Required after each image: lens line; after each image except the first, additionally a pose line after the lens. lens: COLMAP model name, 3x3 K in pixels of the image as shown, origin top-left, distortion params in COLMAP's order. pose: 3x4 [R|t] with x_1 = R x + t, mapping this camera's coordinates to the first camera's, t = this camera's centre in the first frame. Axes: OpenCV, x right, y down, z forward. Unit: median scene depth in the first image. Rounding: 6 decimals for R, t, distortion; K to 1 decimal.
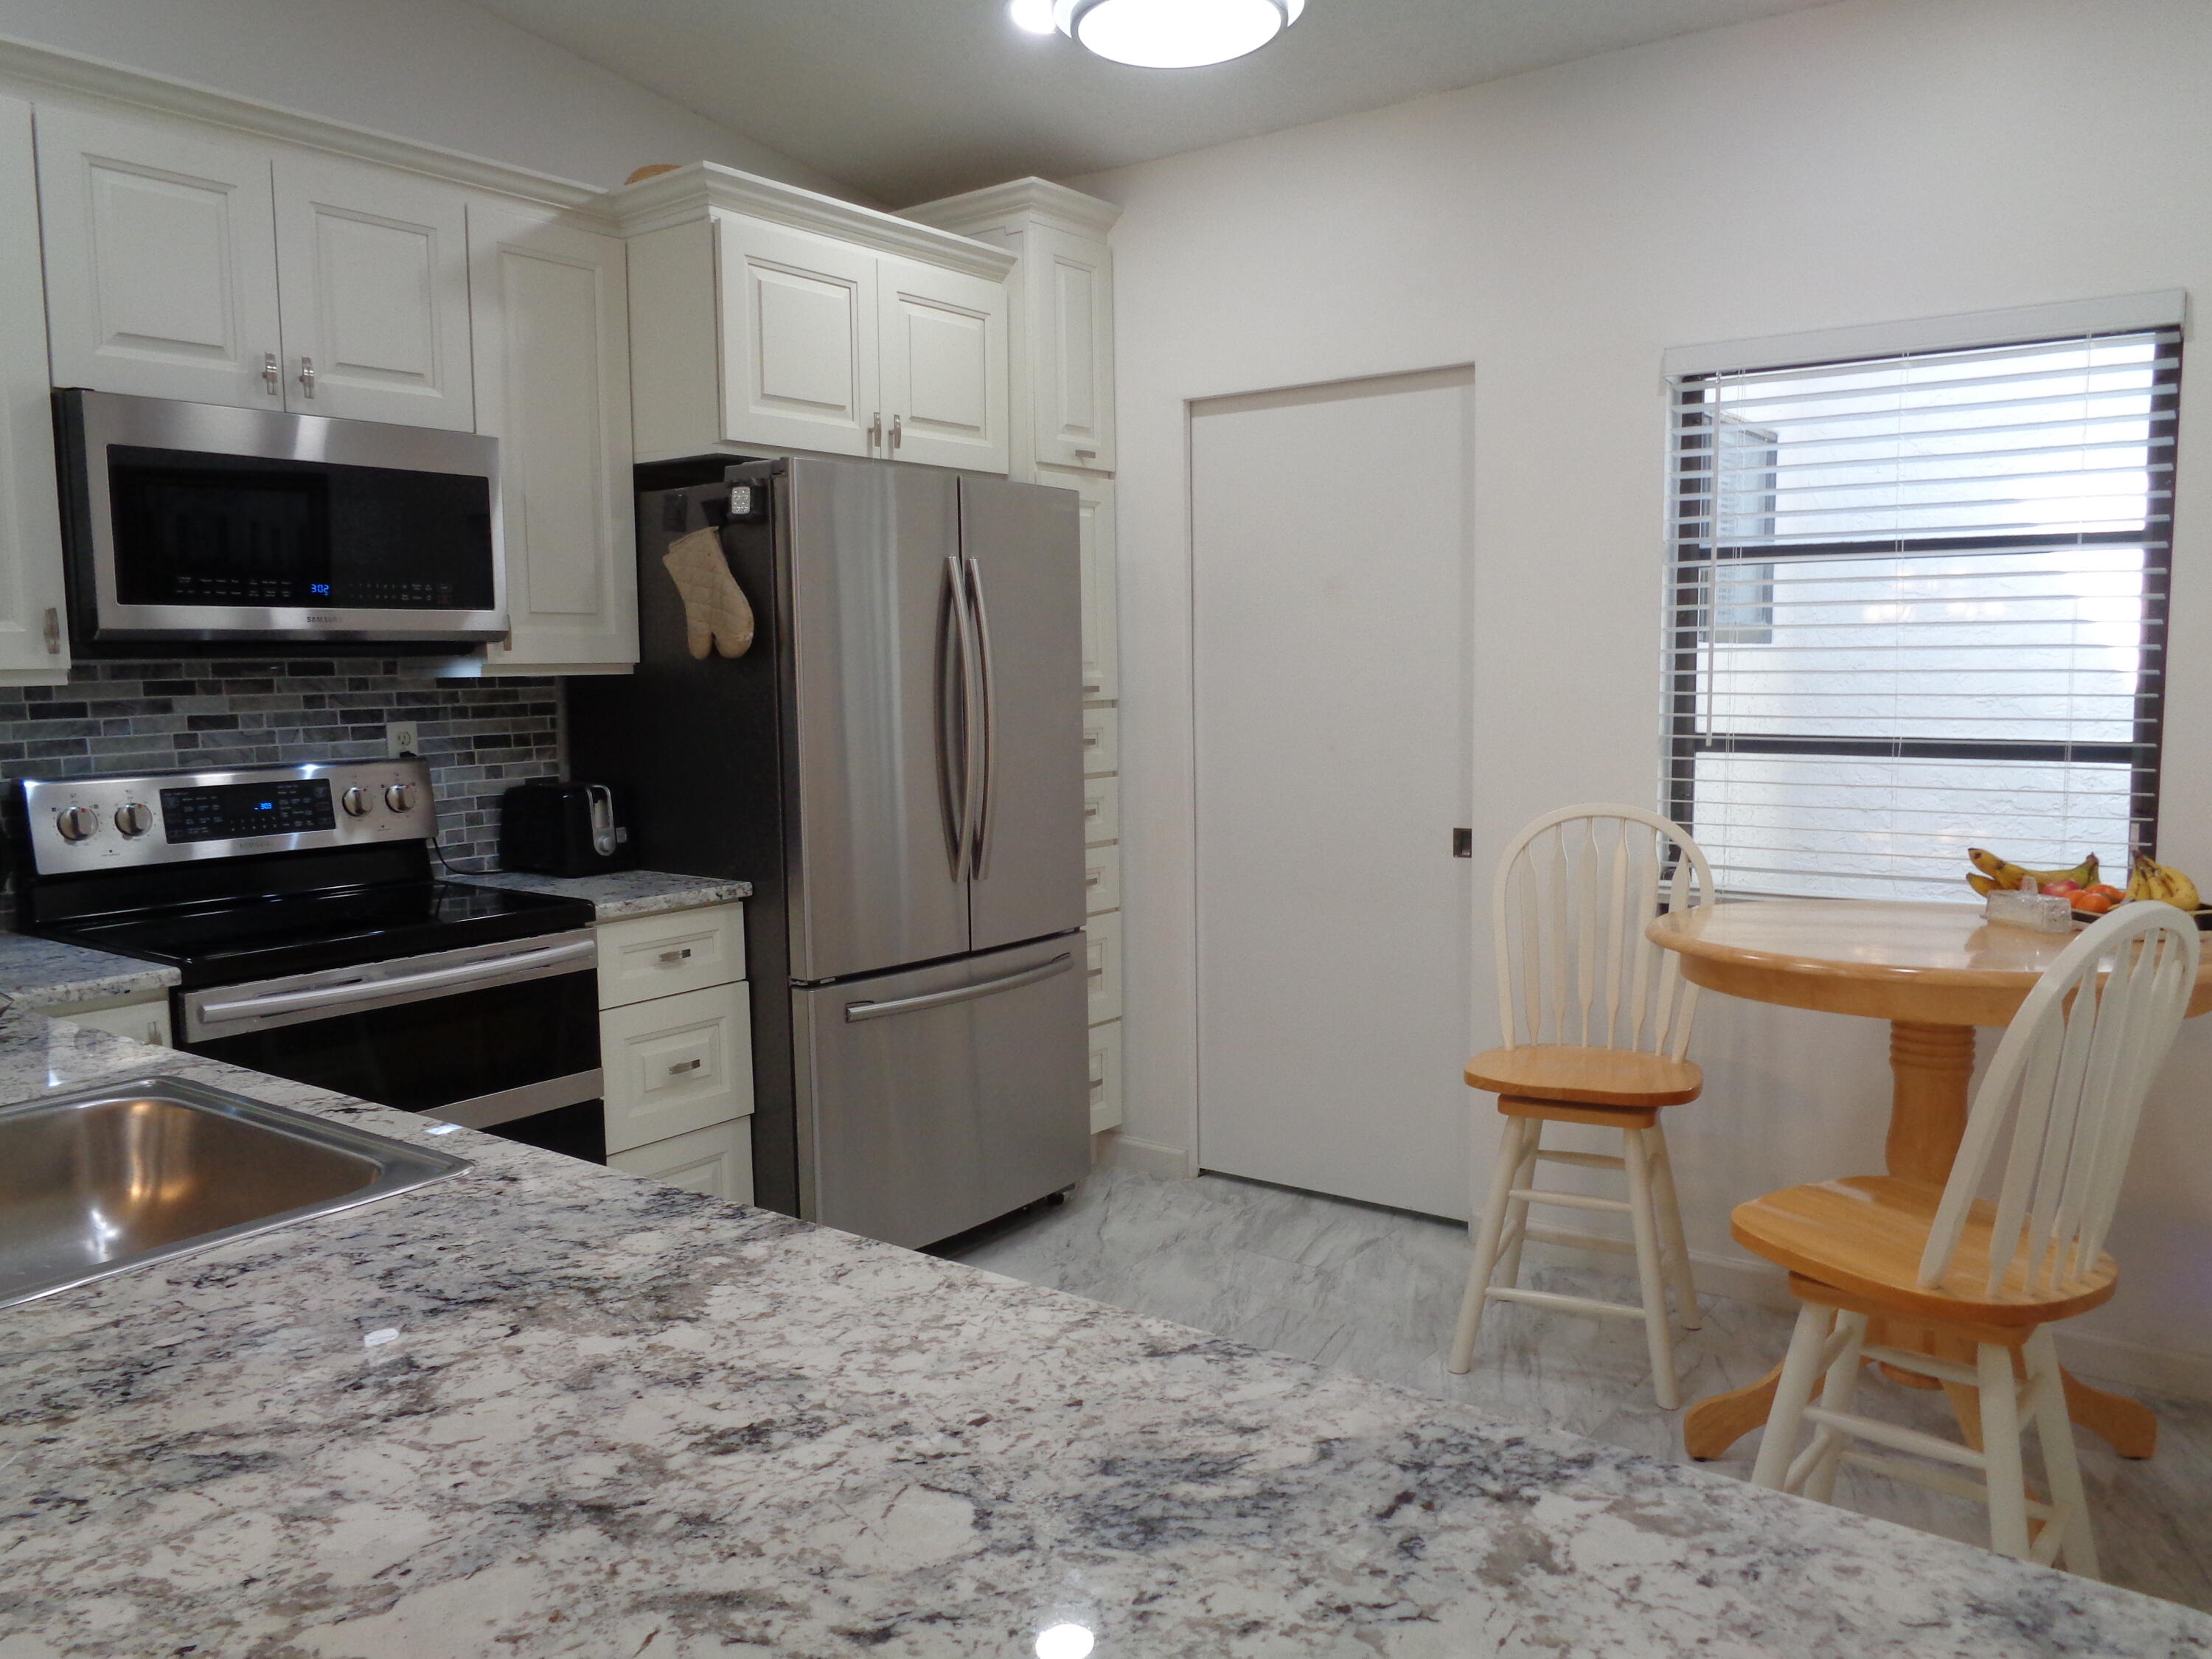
lens RADIAL K [[1703.3, 0, 1106.0], [0, 1703.3, 829.5], [0, 0, 1]] dist [0.002210, 0.001442]
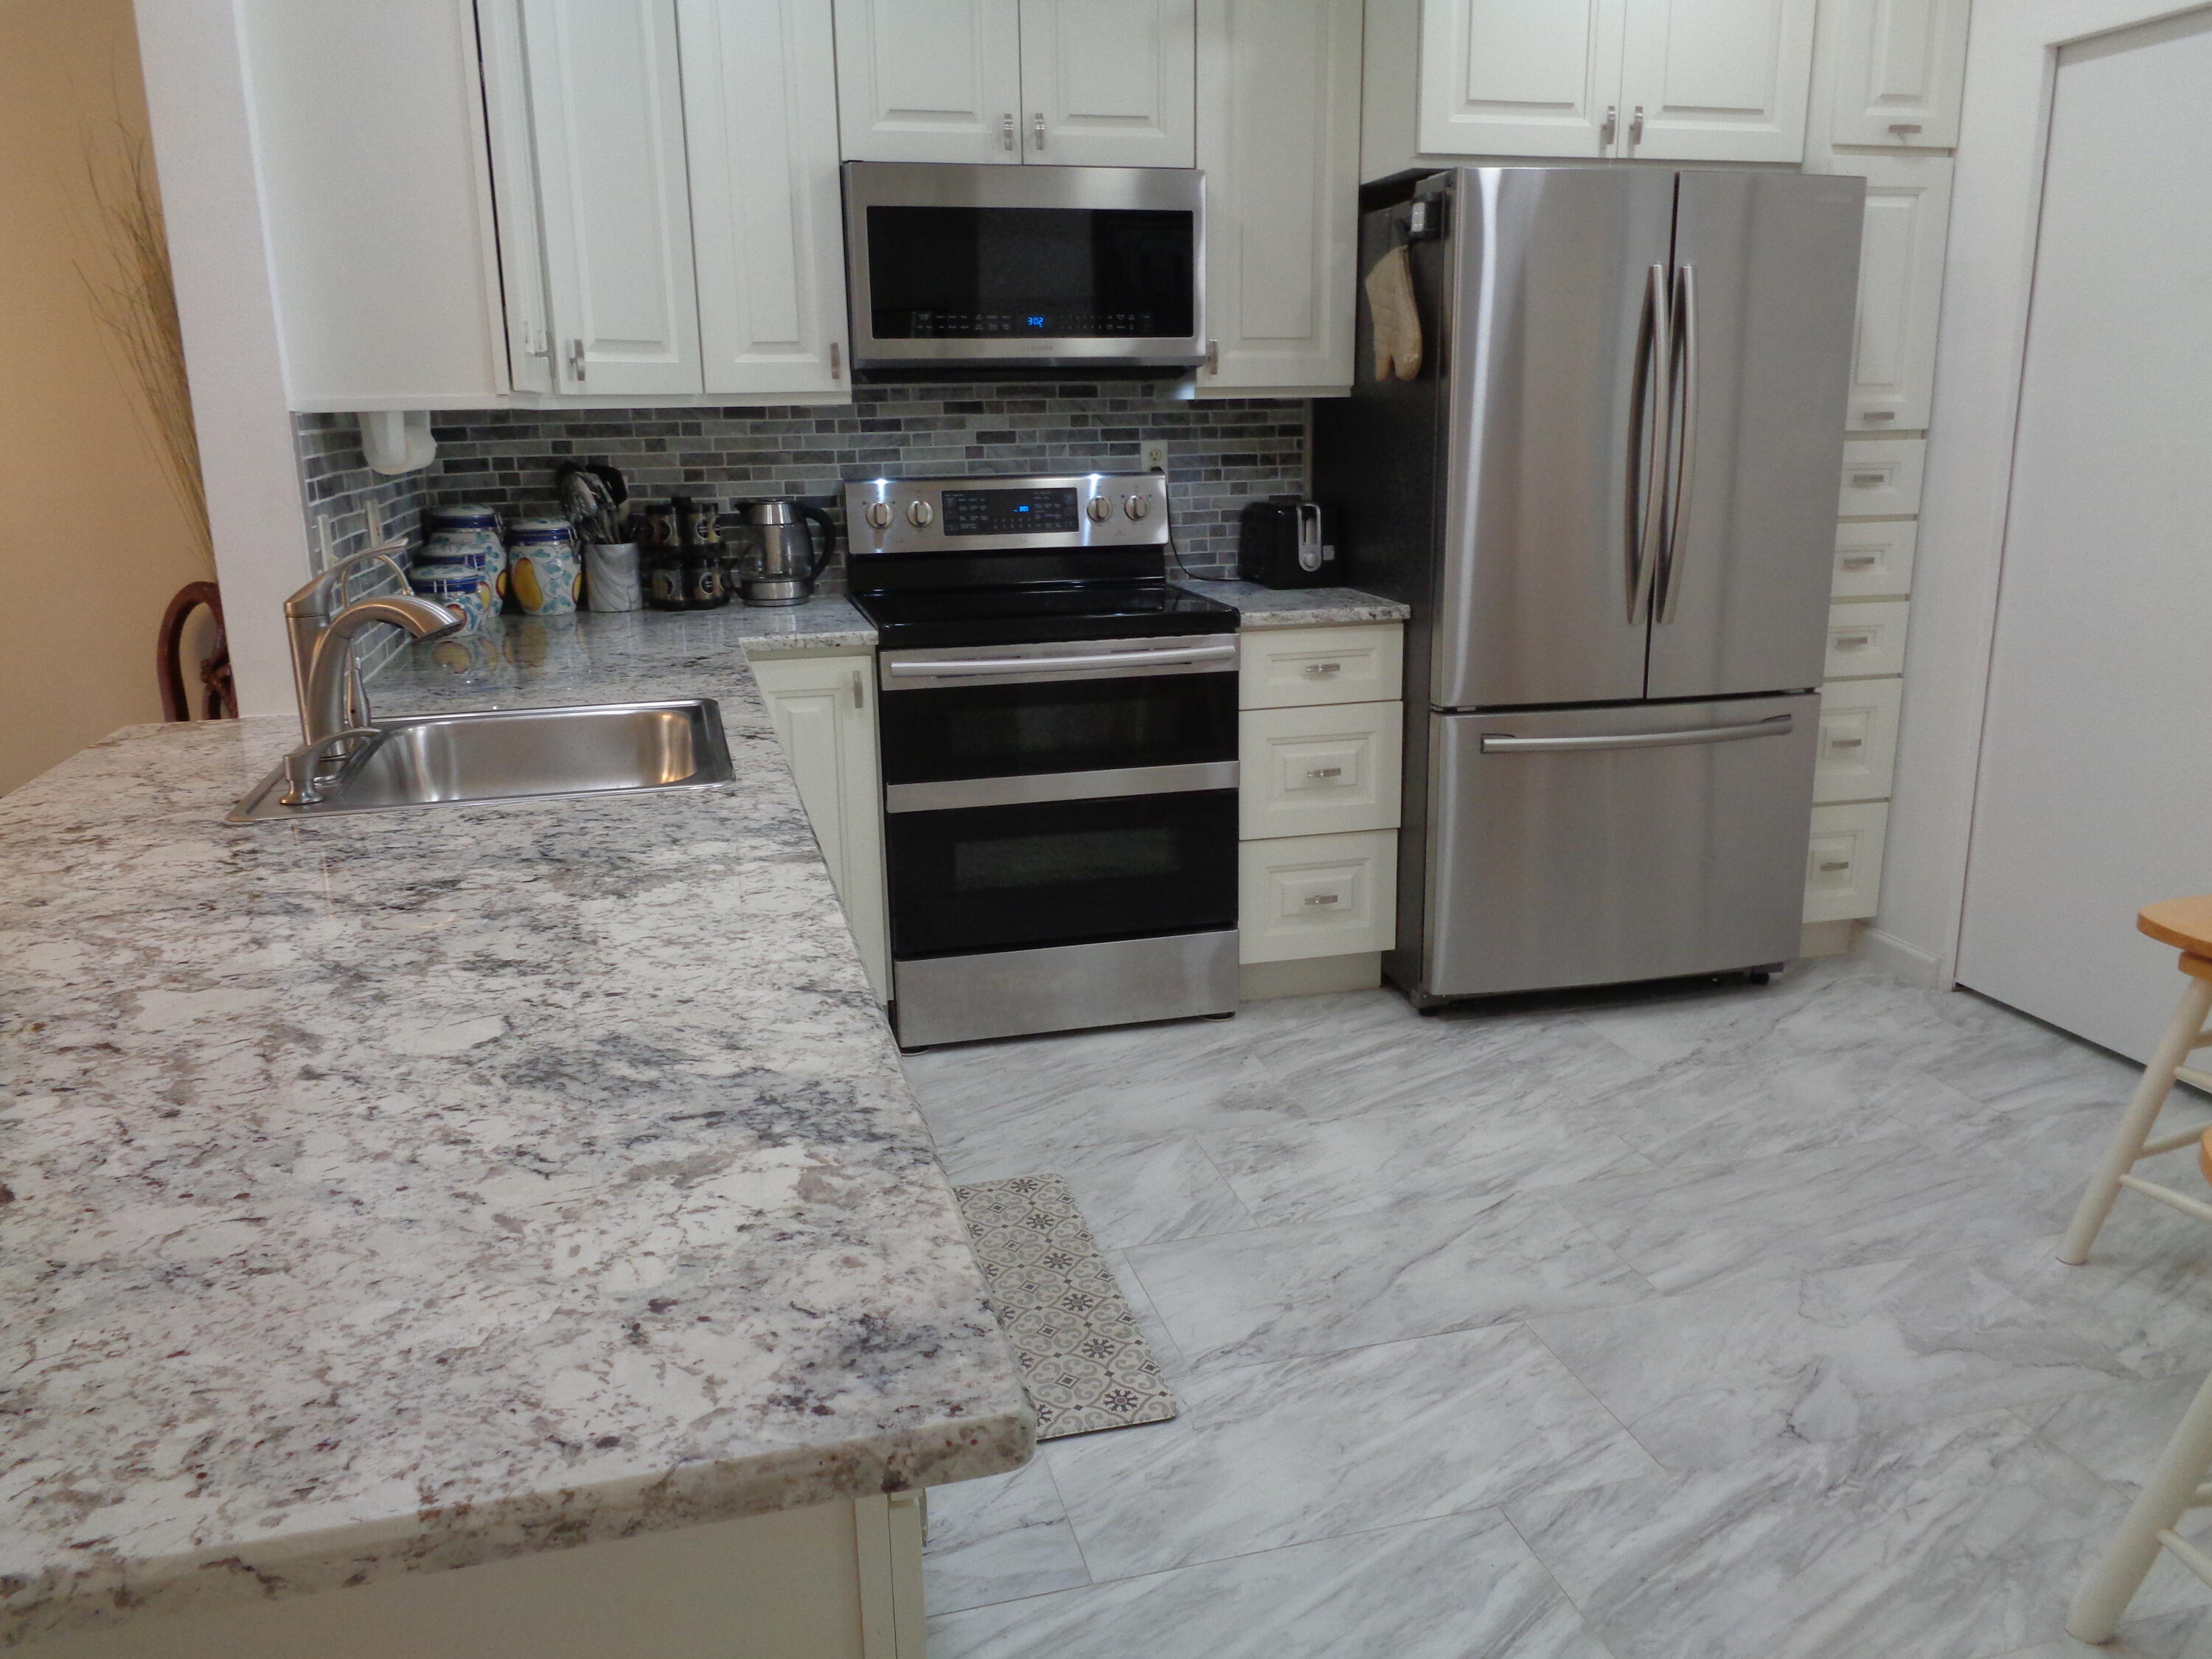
lens RADIAL K [[1703.3, 0, 1106.0], [0, 1703.3, 829.5], [0, 0, 1]] dist [0.002210, 0.001442]
pose [[0.774723, 0.156968, -0.612508, 0.325555], [-0.059960, 0.982569, 0.175964, -0.006515], [0.629452, -0.099597, 0.770630, 0.088104]]
